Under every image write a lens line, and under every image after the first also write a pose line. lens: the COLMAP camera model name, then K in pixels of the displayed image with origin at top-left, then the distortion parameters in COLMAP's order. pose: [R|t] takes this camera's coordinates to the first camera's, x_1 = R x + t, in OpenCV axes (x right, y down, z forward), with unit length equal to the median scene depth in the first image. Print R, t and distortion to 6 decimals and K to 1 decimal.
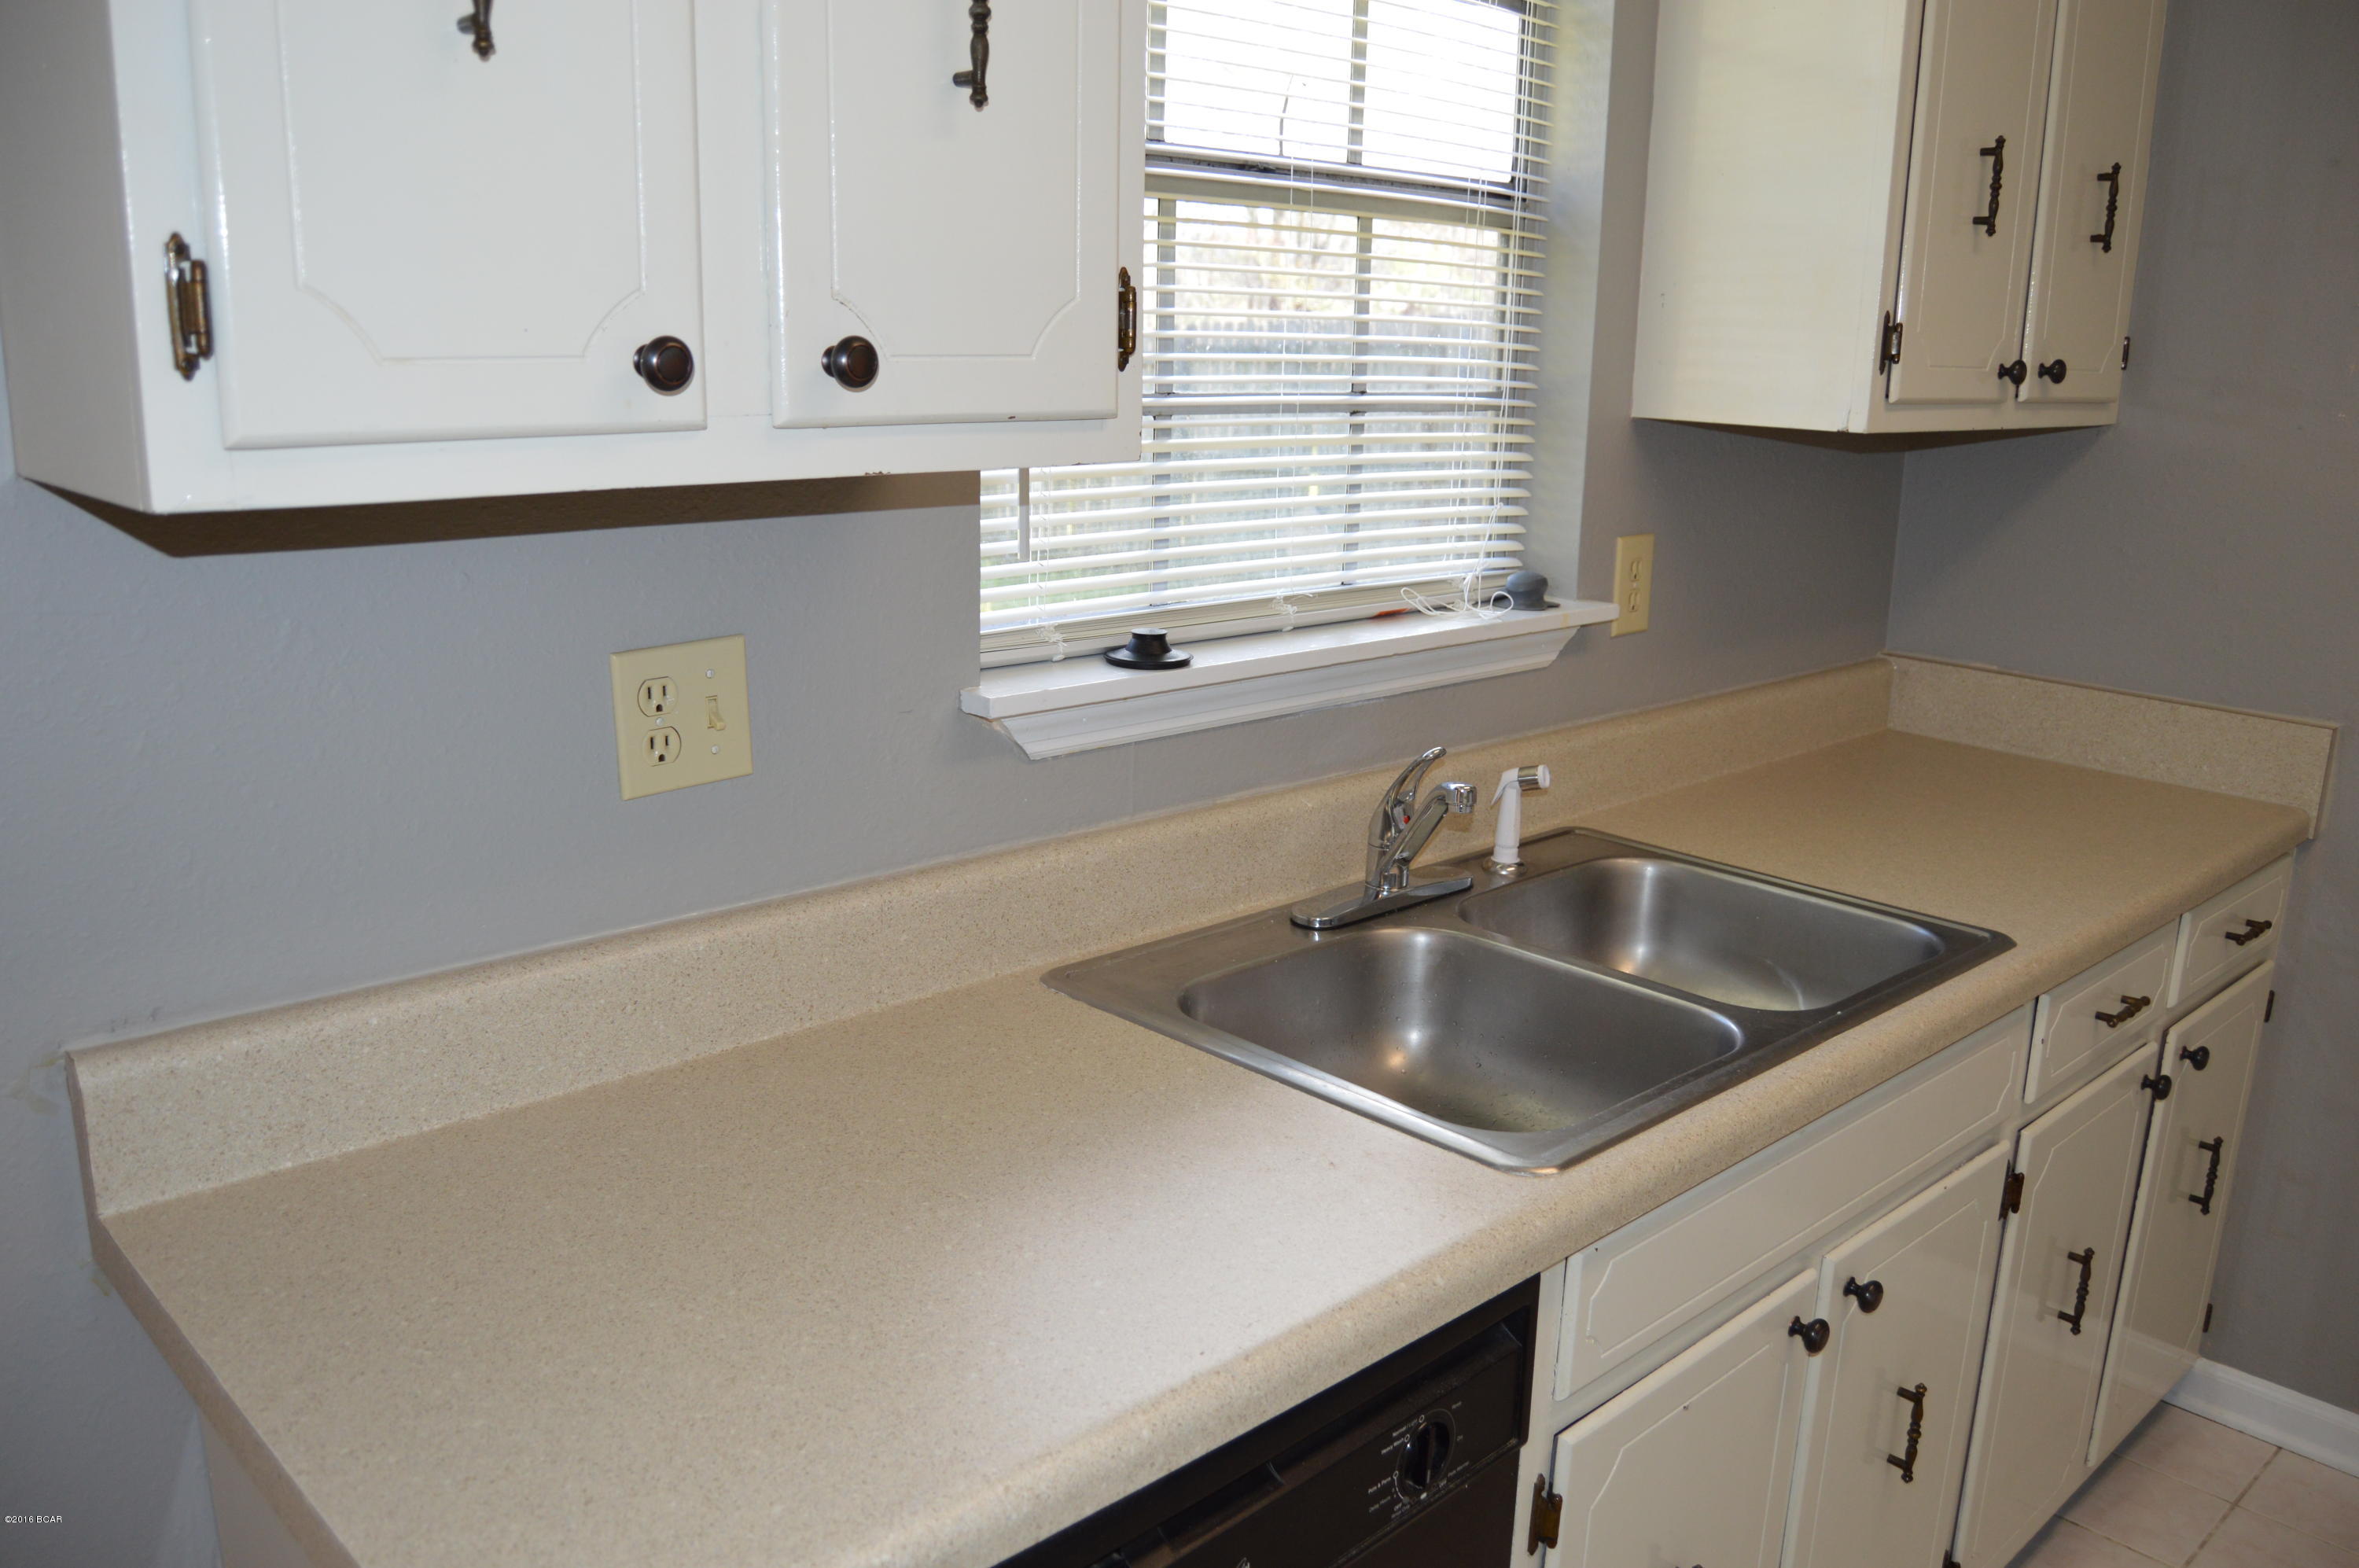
lens RADIAL K [[1838.6, 0, 1171.8], [0, 1838.6, 819.1], [0, 0, 1]] dist [-0.094646, 0.036489]
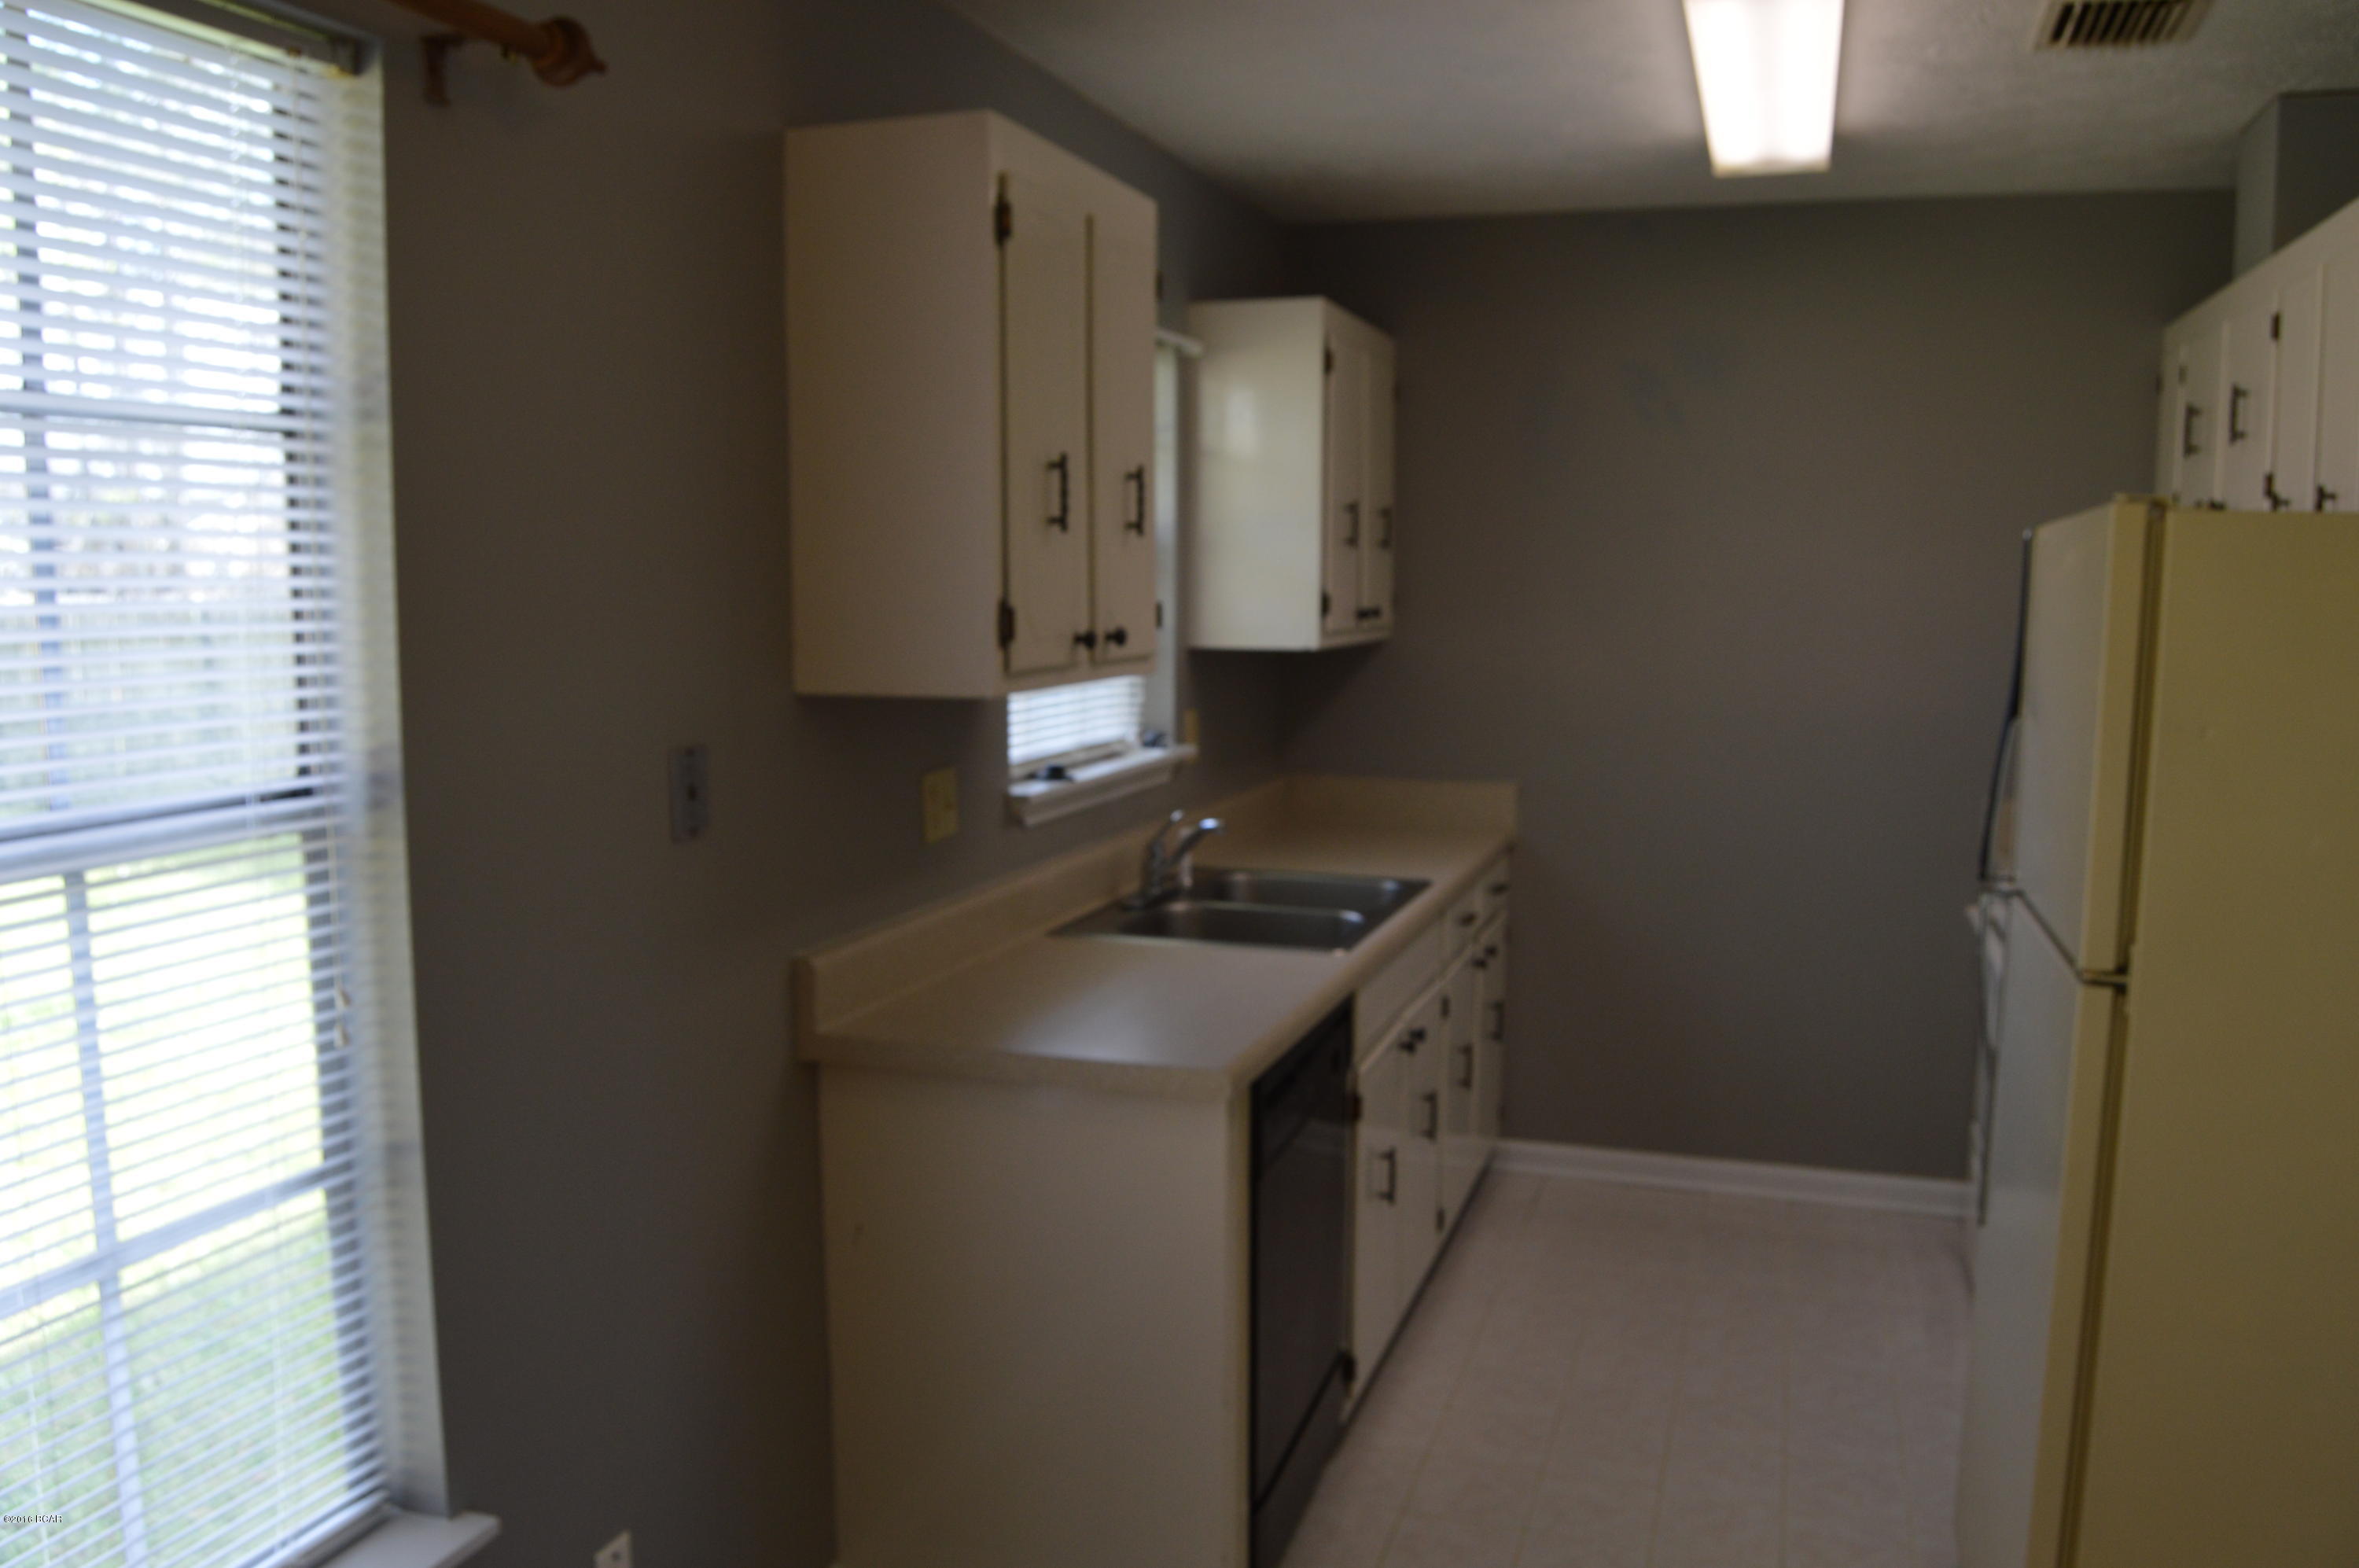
lens RADIAL K [[1838.6, 0, 1185.5], [0, 1838.6, 799.2], [0, 0, 1]] dist [-0.094646, 0.036489]
pose [[0.876787, -0.074056, 0.475142, -0.754267], [0.136228, 0.985845, -0.097729, 0.135433], [-0.461179, 0.150415, 0.874465, -0.714704]]
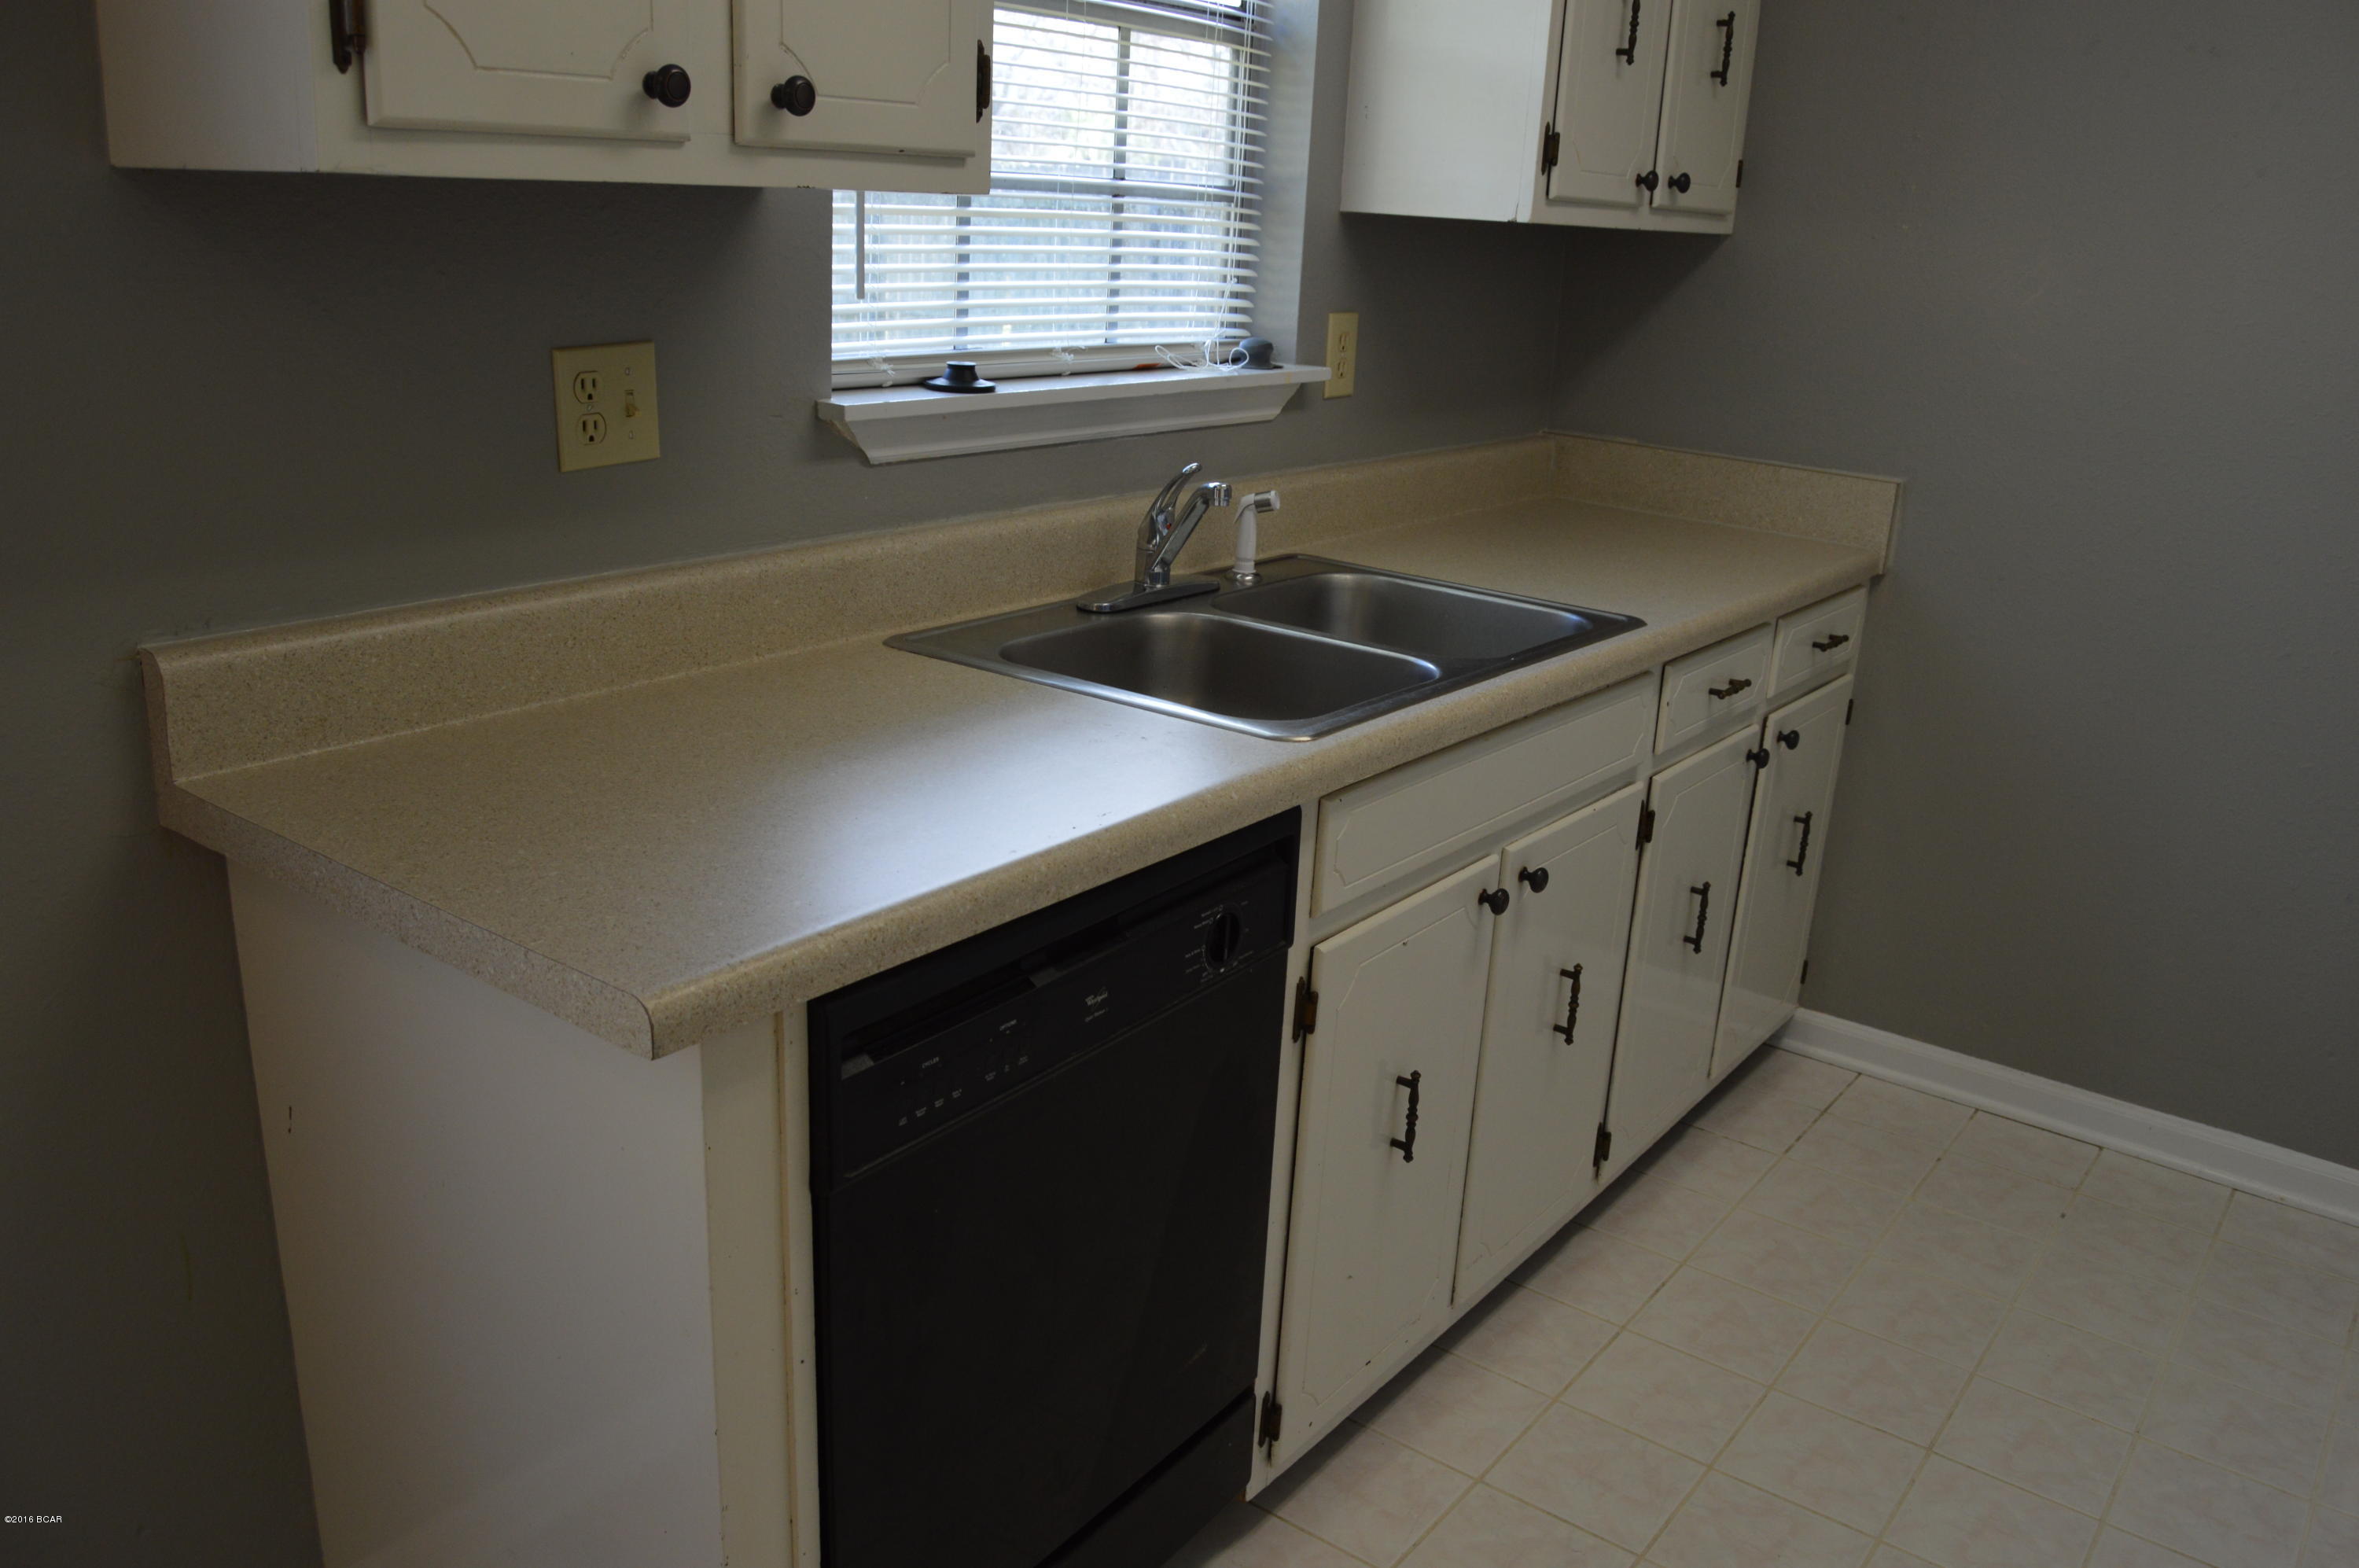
lens RADIAL K [[1838.6, 0, 1164.3], [0, 1838.6, 808.7], [0, 0, 1]] dist [-0.094646, 0.036489]
pose [[0.985741, -0.025630, 0.166306, -0.080324], [0.014390, 0.997551, 0.068446, 0.100624], [-0.167653, -0.065077, 0.983696, -0.207243]]
